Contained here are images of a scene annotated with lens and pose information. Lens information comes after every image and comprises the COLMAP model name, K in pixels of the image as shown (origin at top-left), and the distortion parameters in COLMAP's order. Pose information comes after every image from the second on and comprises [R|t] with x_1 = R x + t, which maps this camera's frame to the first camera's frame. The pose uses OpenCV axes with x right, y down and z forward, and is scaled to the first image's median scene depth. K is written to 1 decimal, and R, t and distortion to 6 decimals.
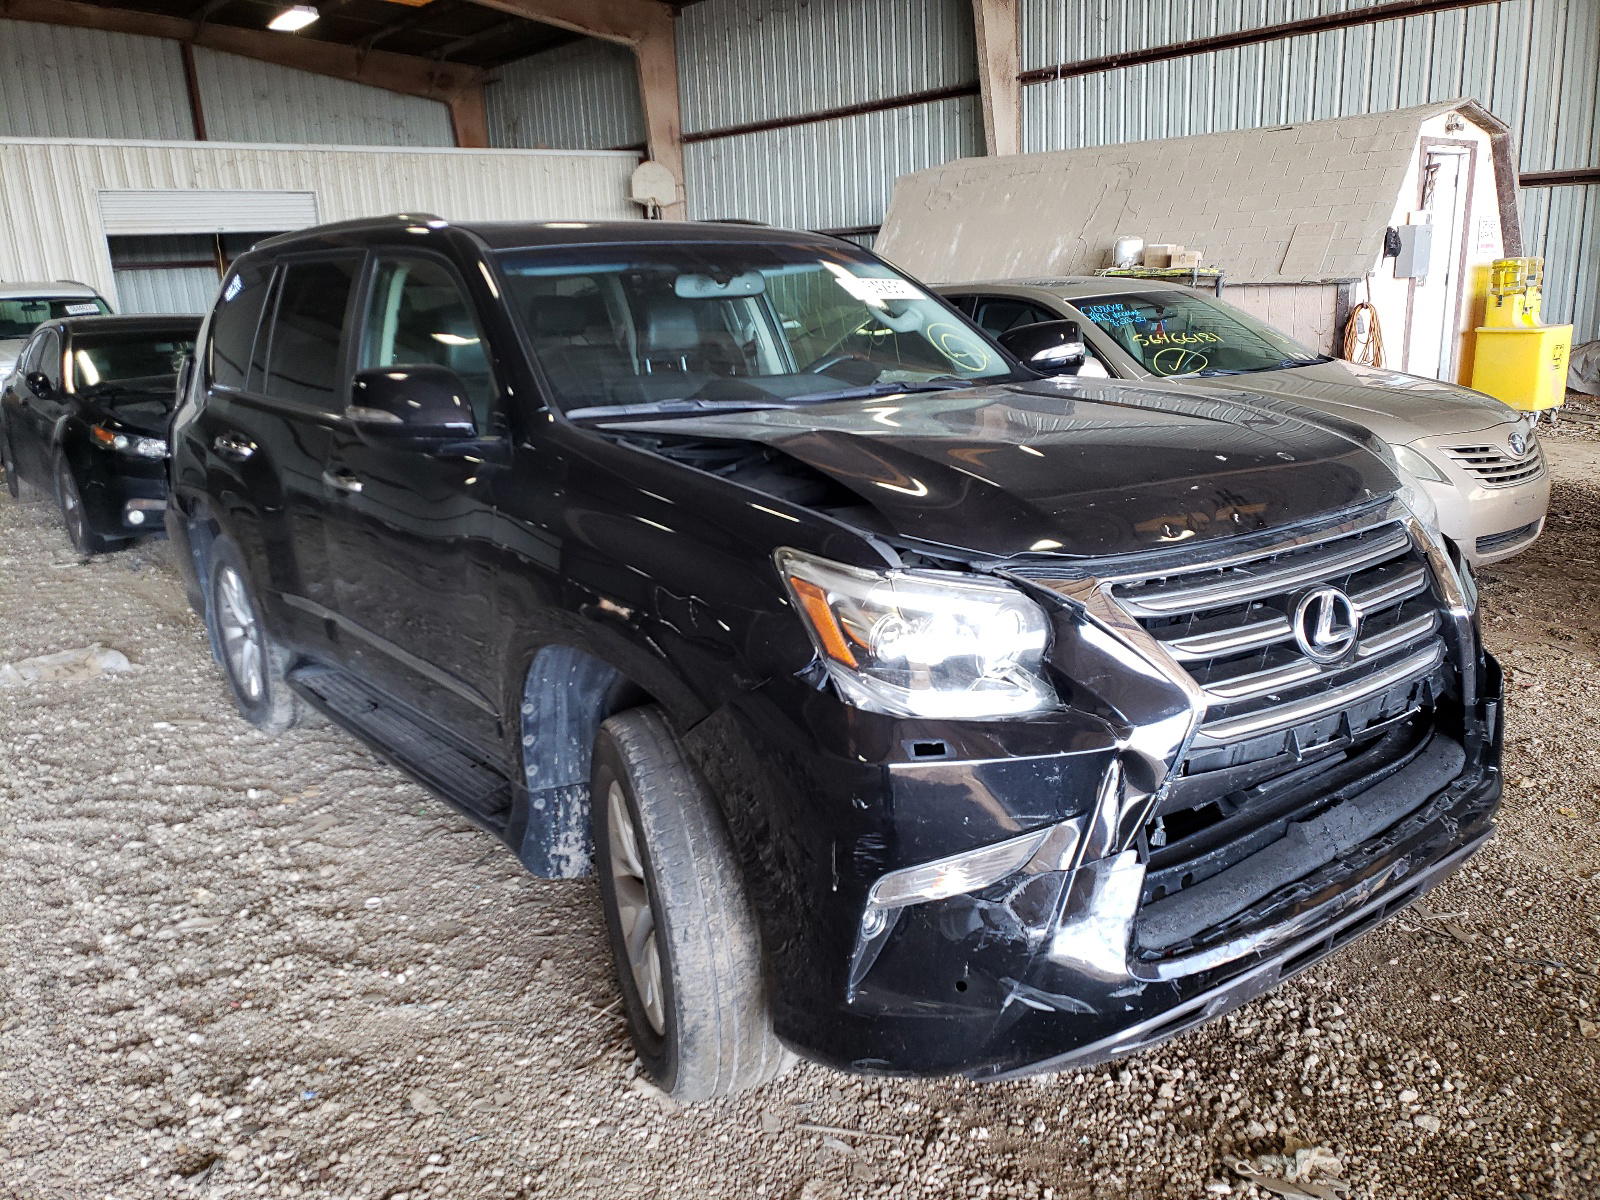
lens RADIAL K [[1279.5, 0, 797.5], [0, 1279.5, 592.0], [0, 0, 1]] dist [0.041109, -0.016578]
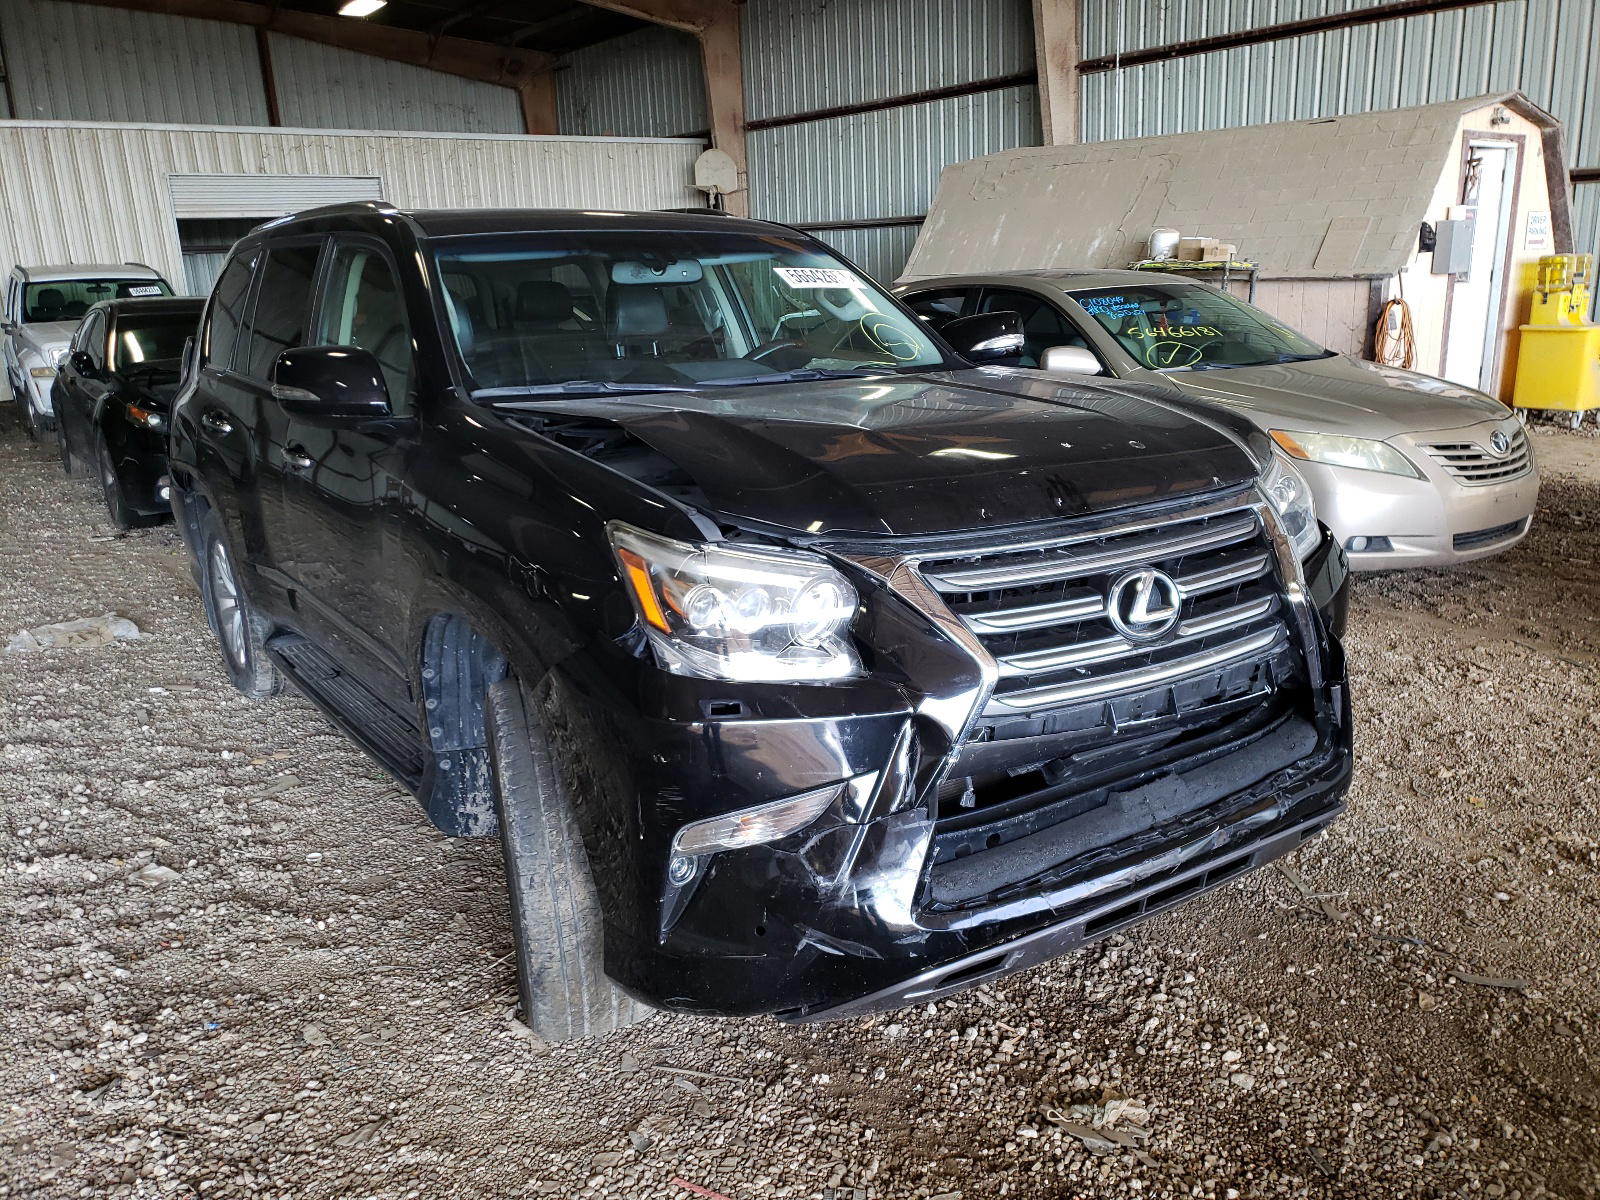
lens RADIAL K [[1280.8, 0, 807.3], [0, 1280.8, 602.6], [0, 0, 1]] dist [0.036106, -0.020060]
pose [[0.999035, 0.020488, -0.038841, 0.136935], [-0.019882, 0.999676, 0.015924, 0.009780], [0.039155, -0.015136, 0.999119, -0.044401]]
